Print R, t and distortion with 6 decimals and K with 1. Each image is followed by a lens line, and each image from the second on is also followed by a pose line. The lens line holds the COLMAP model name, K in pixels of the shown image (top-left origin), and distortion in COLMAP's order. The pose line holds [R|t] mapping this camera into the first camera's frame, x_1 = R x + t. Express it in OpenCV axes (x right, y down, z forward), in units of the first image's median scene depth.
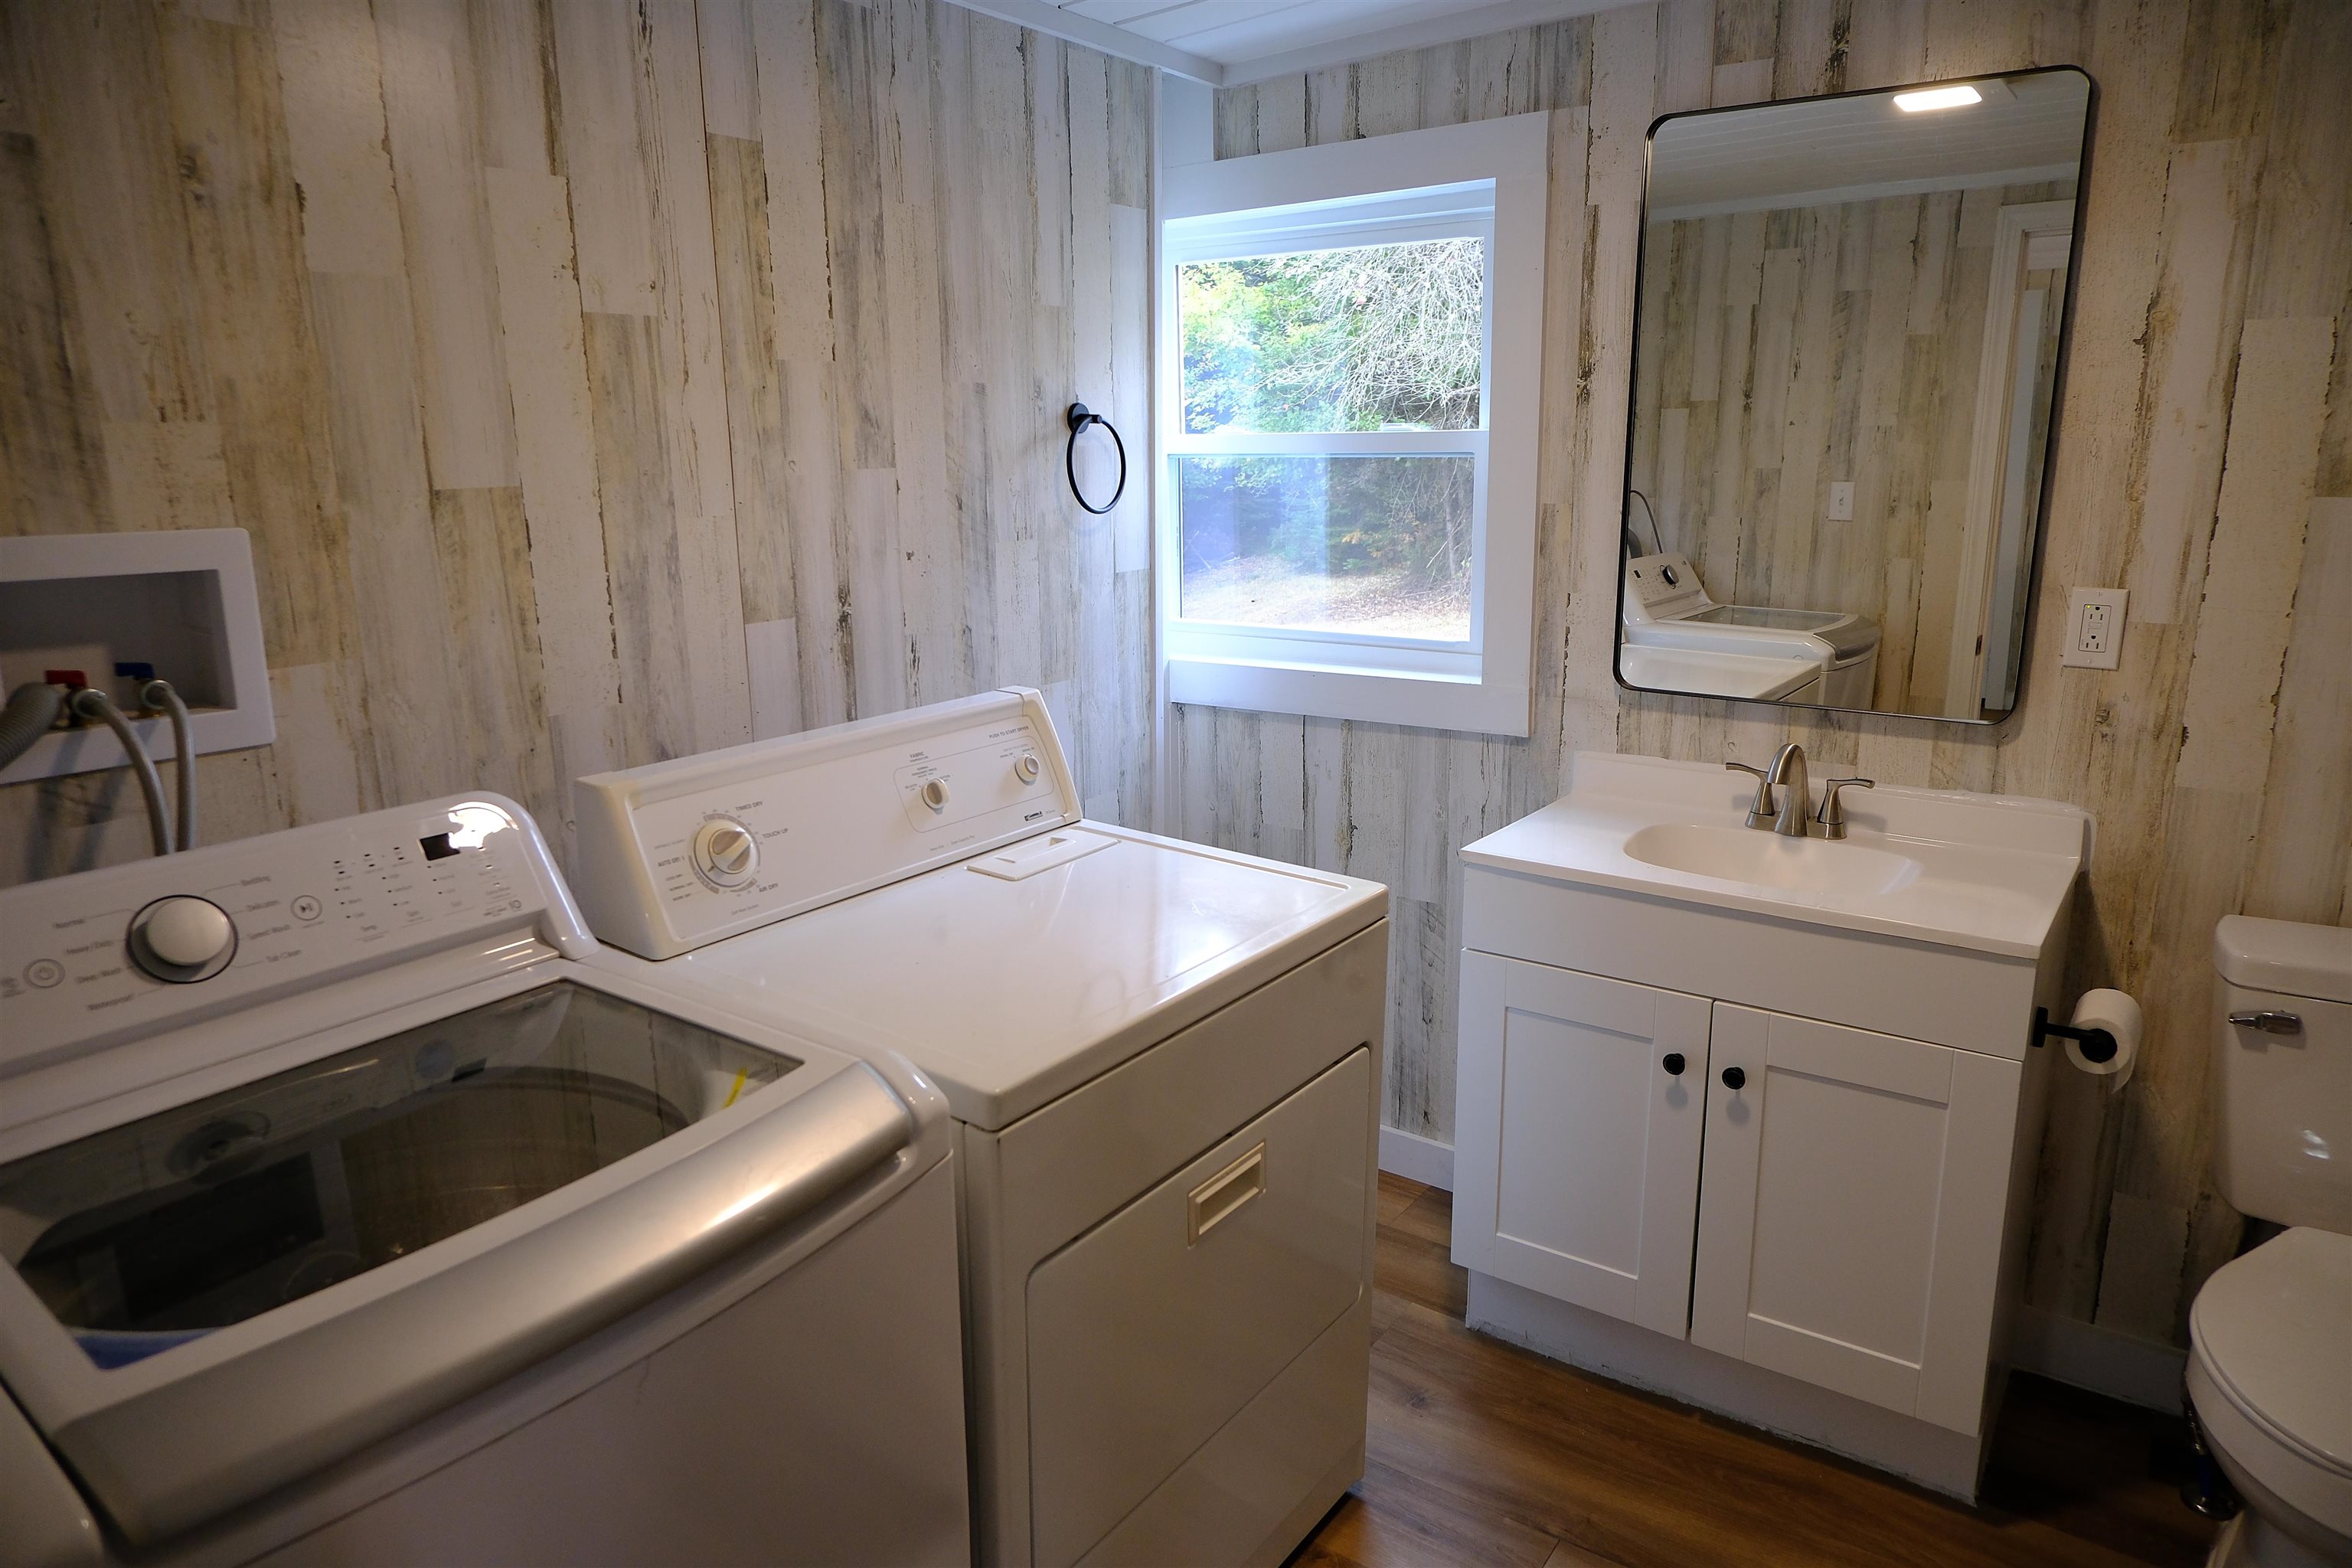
lens RADIAL K [[1459.0, 0, 1182.5], [0, 1459.0, 768.5], [0, 0, 1]] dist [-0.023417, 0.006635]
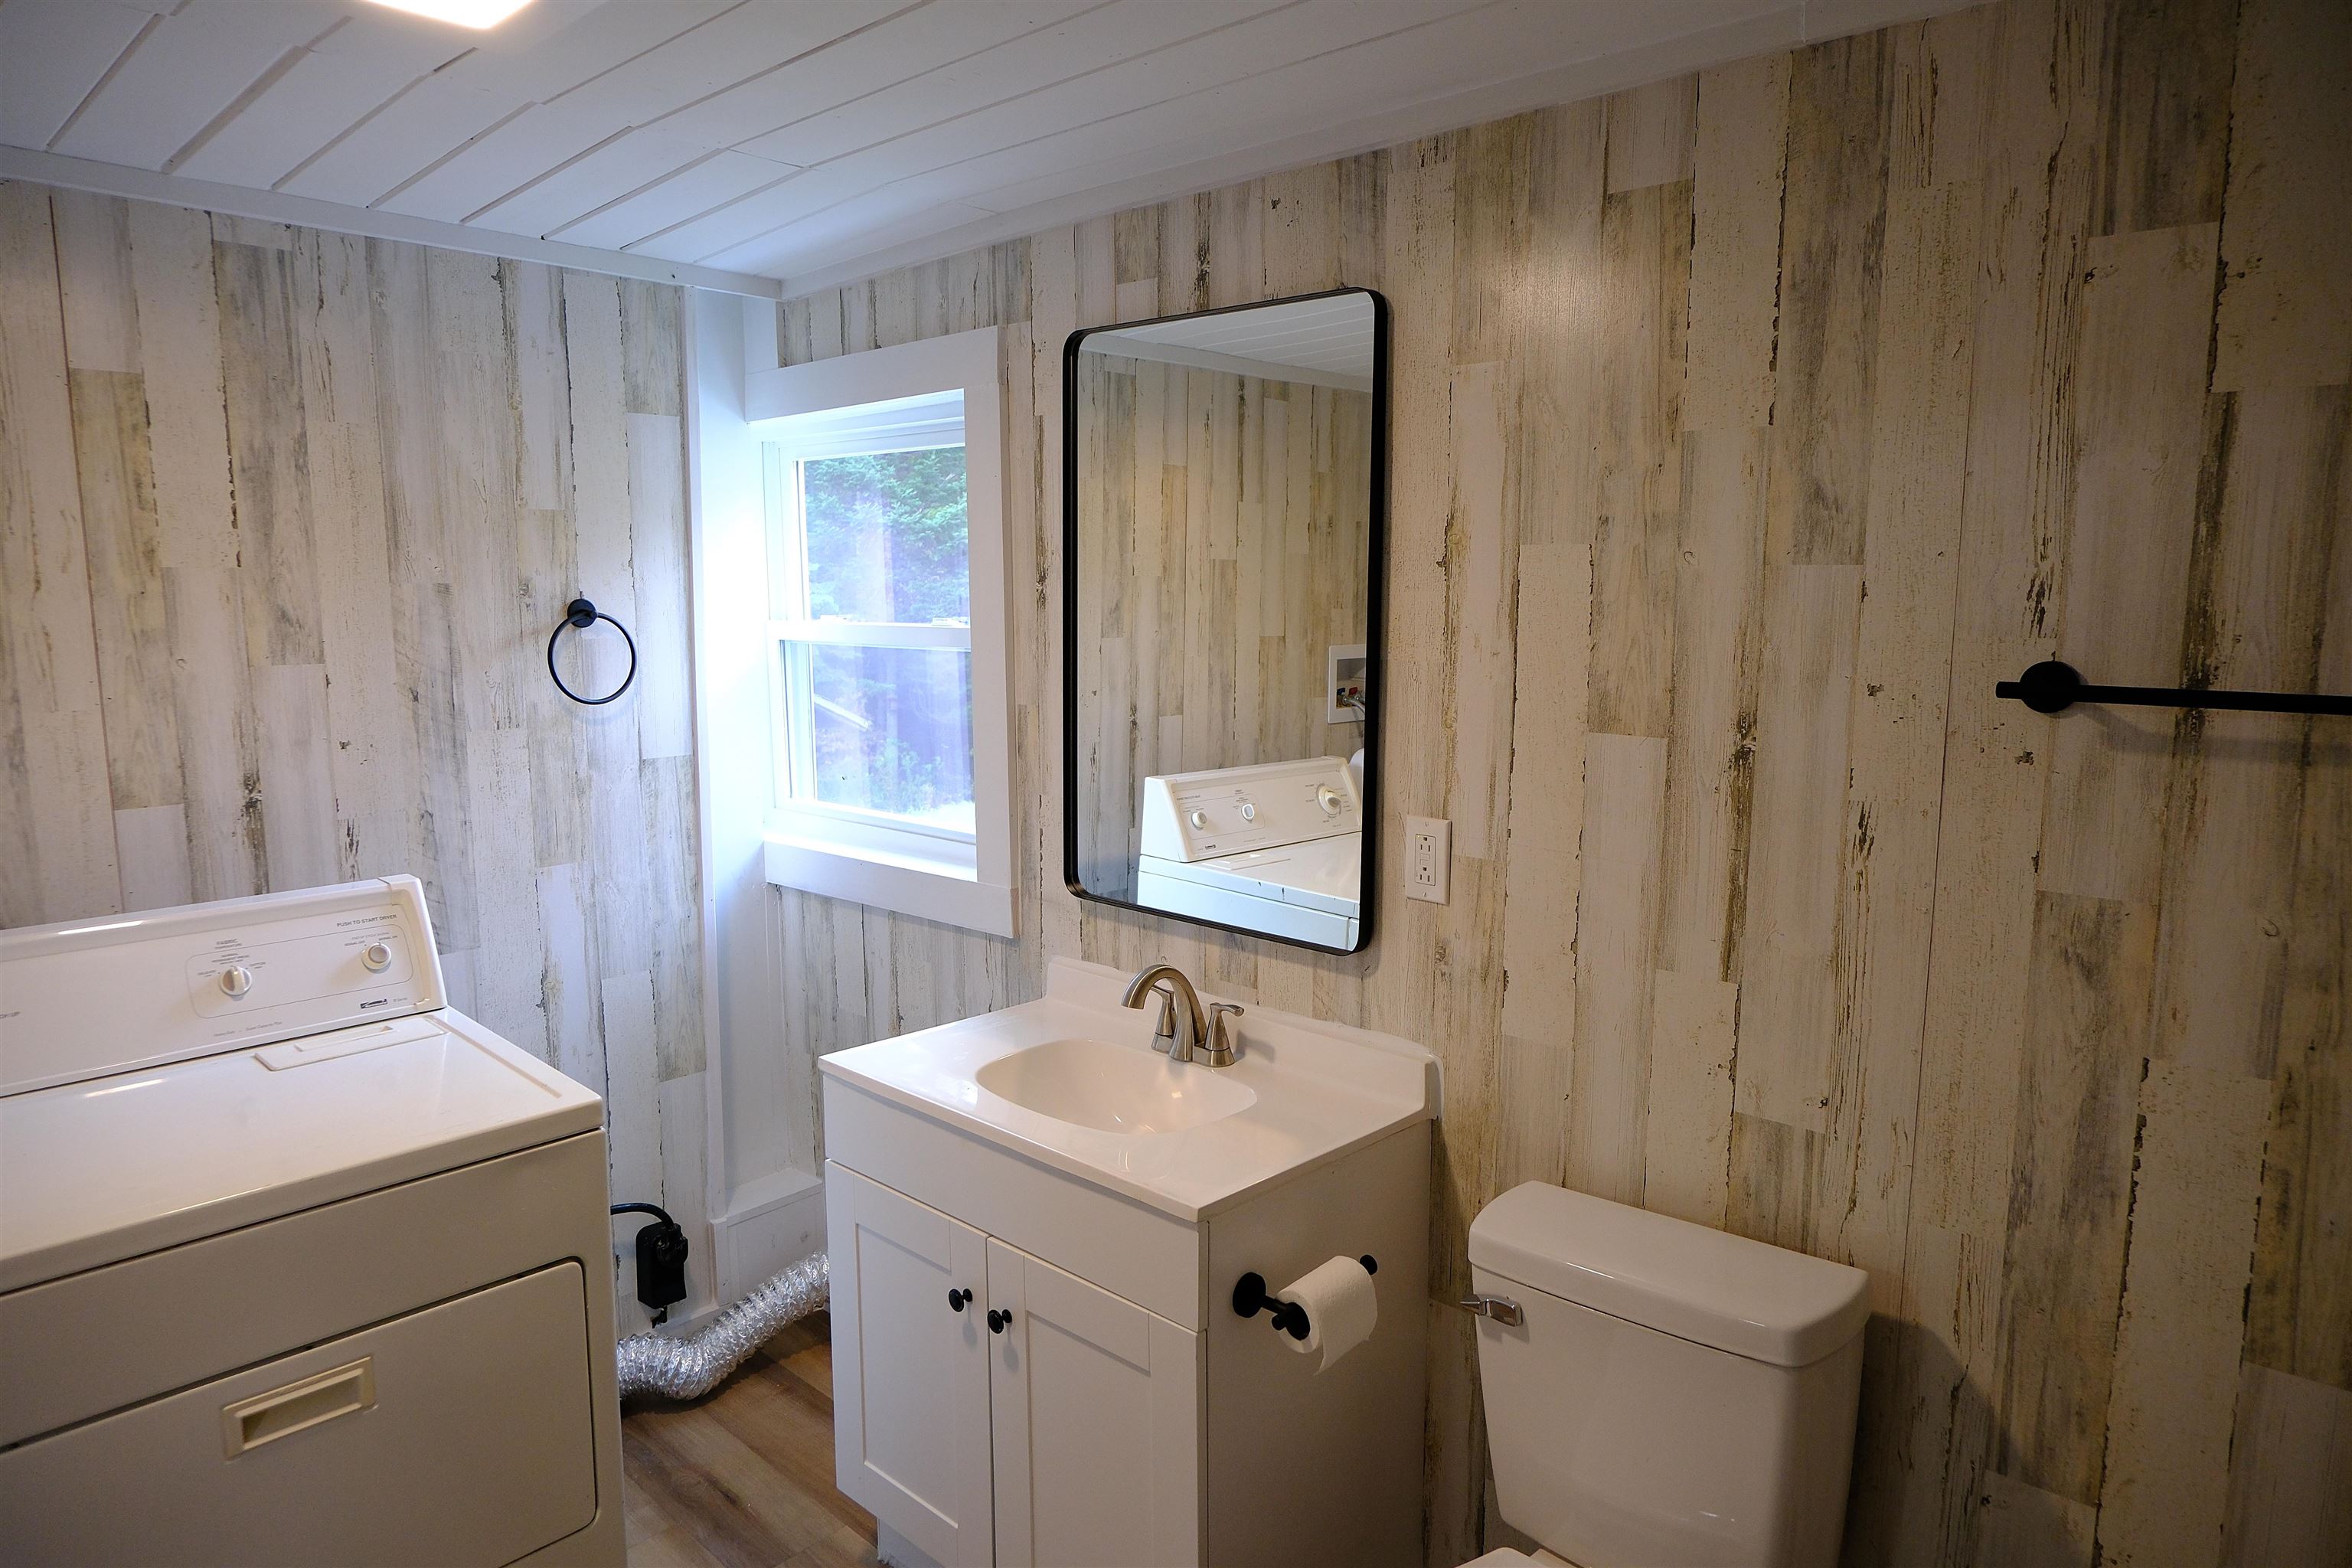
lens RADIAL K [[1459.0, 0, 1182.5], [0, 1459.0, 768.5], [0, 0, 1]] dist [-0.023417, 0.006635]
pose [[0.992744, 0.029811, -0.116491, 0.555684], [-0.040872, 0.994757, -0.093747, -0.057766], [0.113085, 0.097828, 0.988757, 0.035477]]
